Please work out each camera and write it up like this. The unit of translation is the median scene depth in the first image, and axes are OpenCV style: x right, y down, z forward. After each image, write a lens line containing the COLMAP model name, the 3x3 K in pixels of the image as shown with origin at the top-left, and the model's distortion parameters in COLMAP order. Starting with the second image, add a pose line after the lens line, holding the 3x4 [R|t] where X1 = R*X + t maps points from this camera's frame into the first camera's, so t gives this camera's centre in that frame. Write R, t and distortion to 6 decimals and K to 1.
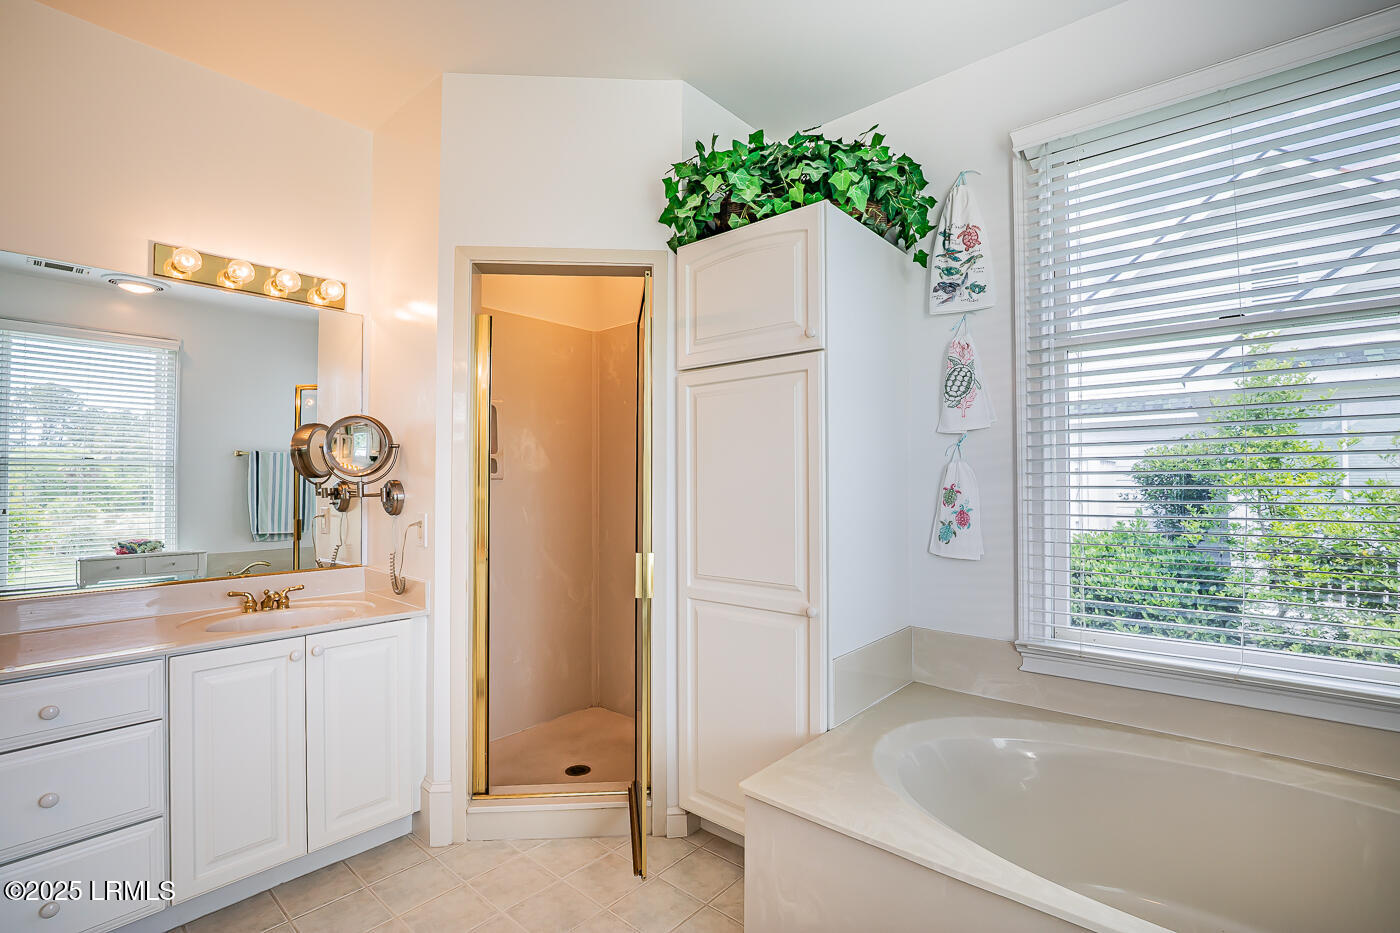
lens RADIAL K [[644.1, 0, 697.6], [0, 644.1, 467.0], [0, 0, 1]] dist [-0.030506, 0.004633]
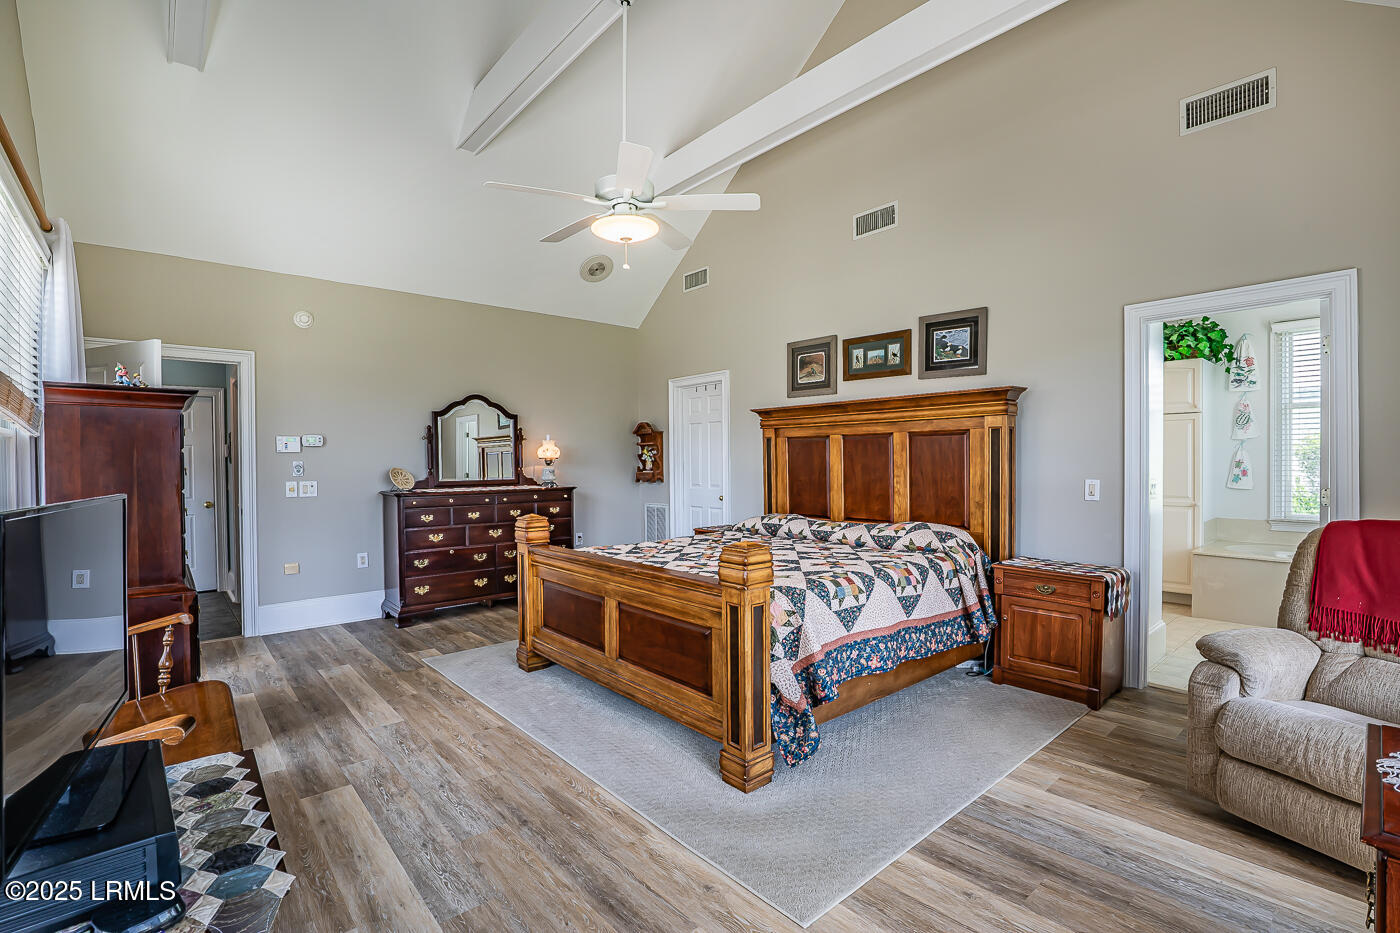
lens RADIAL K [[644.1, 0, 699.7], [0, 644.1, 464.7], [0, 0, 1]] dist [-0.030506, 0.004633]
pose [[0.990699, -0.003832, -0.136020, -1.389136], [0.008847, 0.999302, 0.036284, -0.063173], [0.135786, -0.037150, 0.990041, -1.779121]]
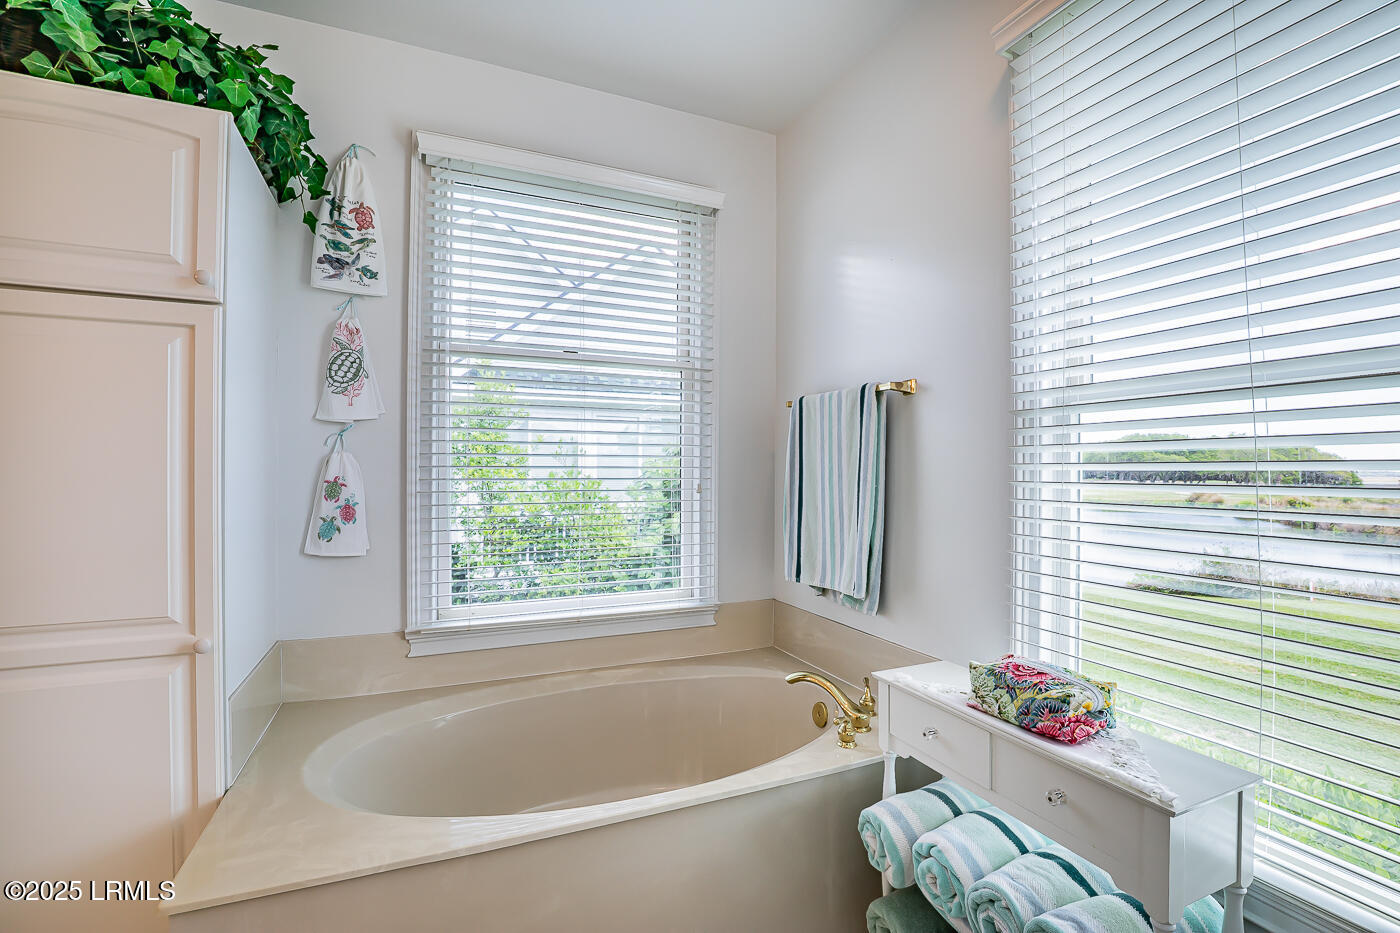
lens RADIAL K [[644.1, 0, 715.3], [0, 644.1, 468.2], [0, 0, 1]] dist [-0.030506, 0.004633]
pose [[0.418038, 0.008808, 0.908387, -0.211262], [-0.026662, 0.999641, 0.002577, -0.002470], [-0.908038, -0.025297, 0.418123, 0.117454]]
